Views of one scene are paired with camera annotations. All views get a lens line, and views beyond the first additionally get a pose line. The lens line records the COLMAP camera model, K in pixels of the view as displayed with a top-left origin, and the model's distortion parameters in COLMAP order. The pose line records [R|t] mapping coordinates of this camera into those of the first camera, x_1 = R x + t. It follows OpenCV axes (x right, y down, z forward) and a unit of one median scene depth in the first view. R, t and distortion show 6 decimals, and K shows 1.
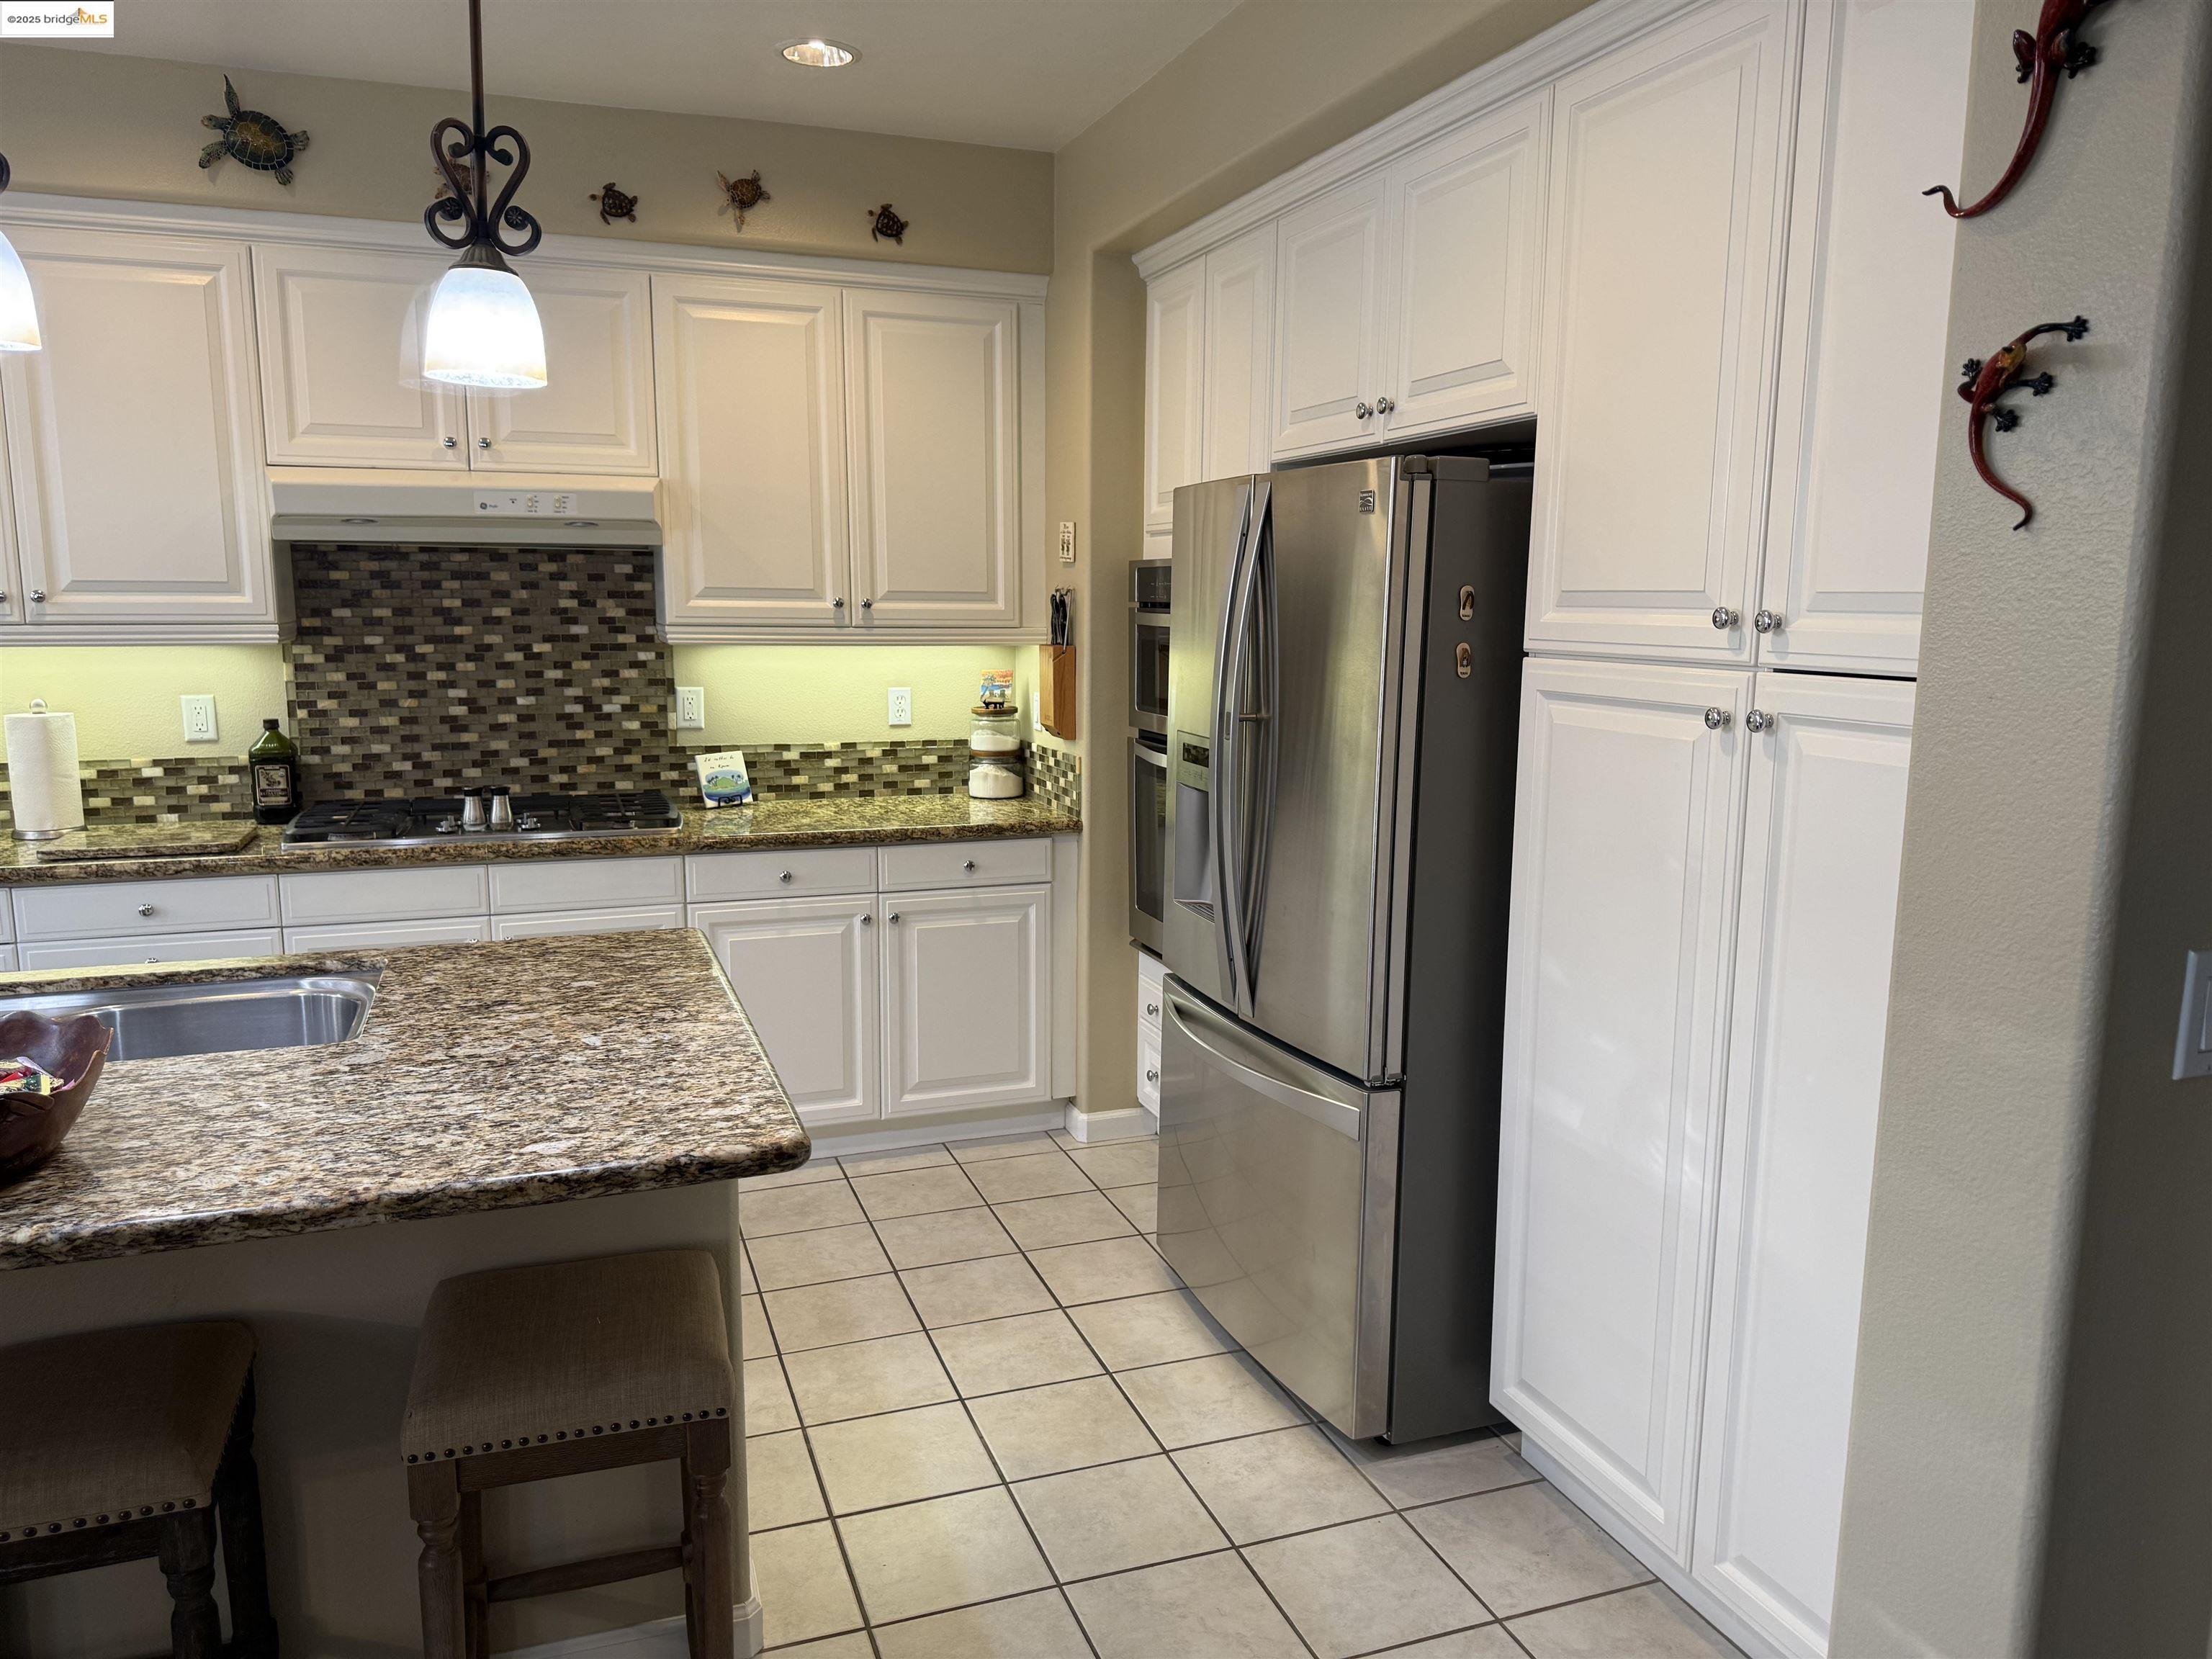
lens RADIAL K [[1545.8, 0, 1133.8], [0, 1545.8, 843.8], [0, 0, 1]] dist [0.129693, -0.202090]
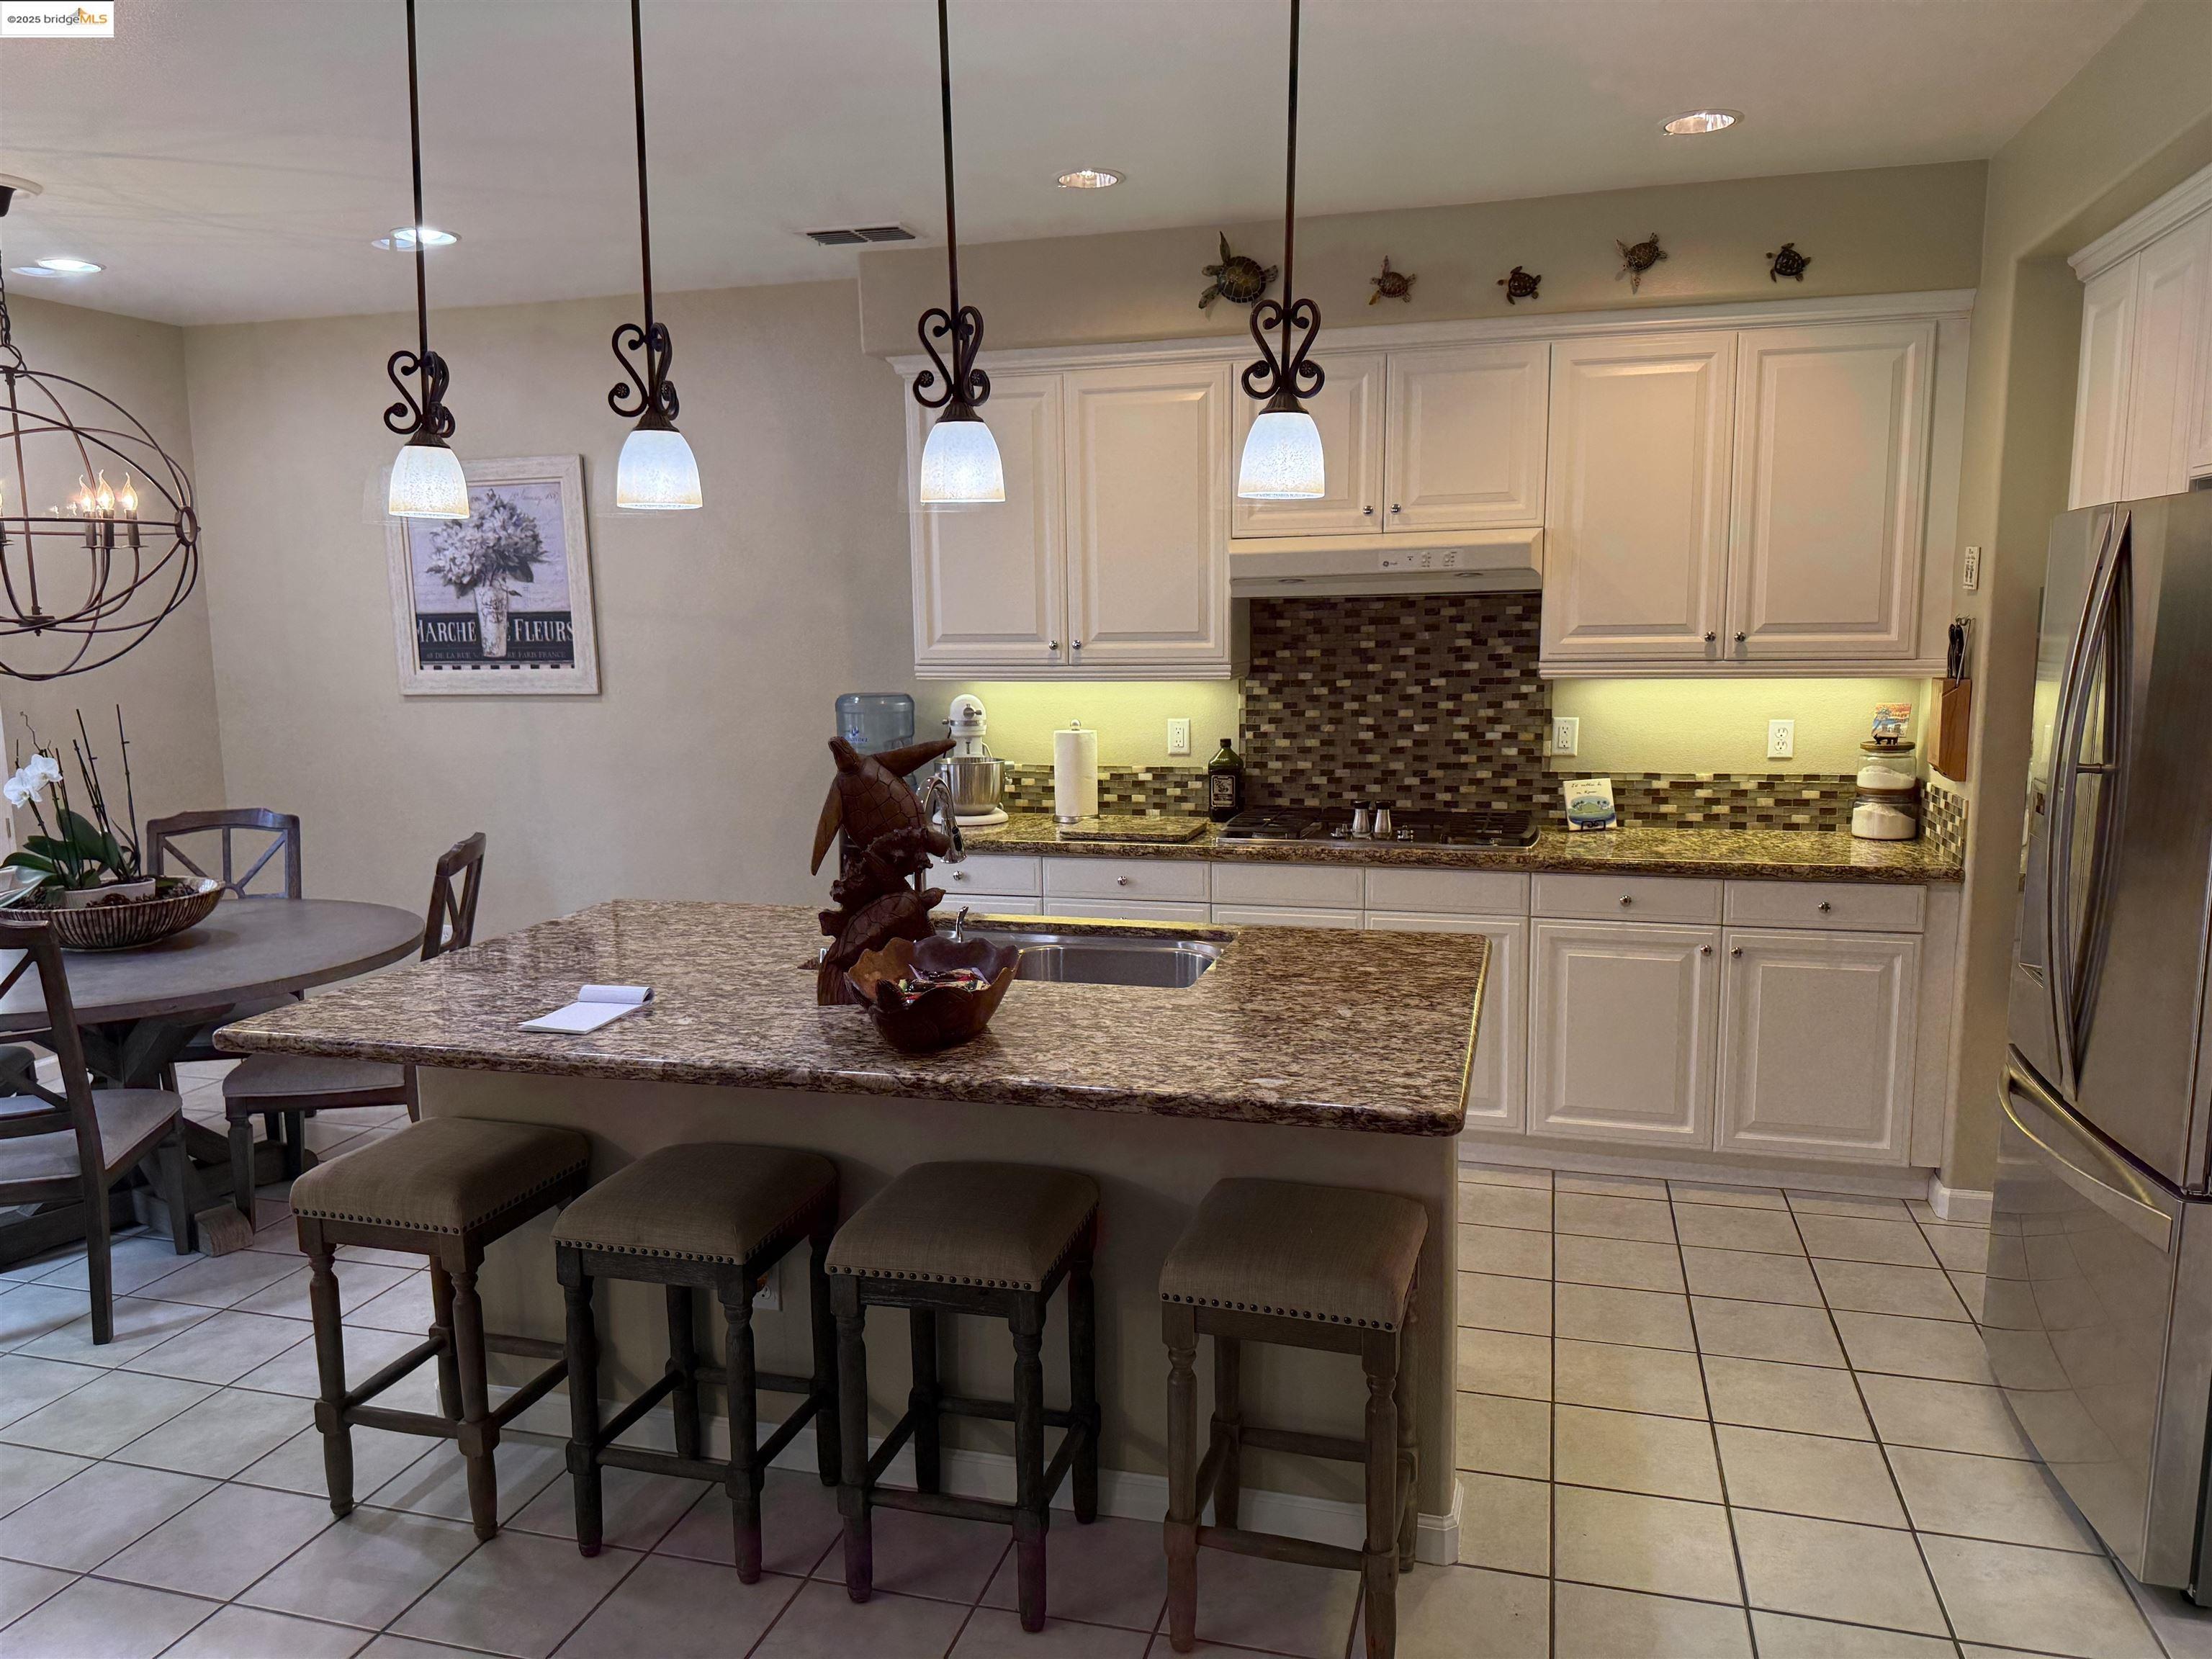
lens RADIAL K [[1545.8, 0, 1133.8], [0, 1545.8, 843.8], [0, 0, 1]] dist [0.129693, -0.202090]
pose [[0.814221, 0.068783, -0.576466, 0.113603], [-0.075451, 0.997072, 0.012400, -0.005168], [0.575631, 0.033398, 0.817027, -0.052771]]
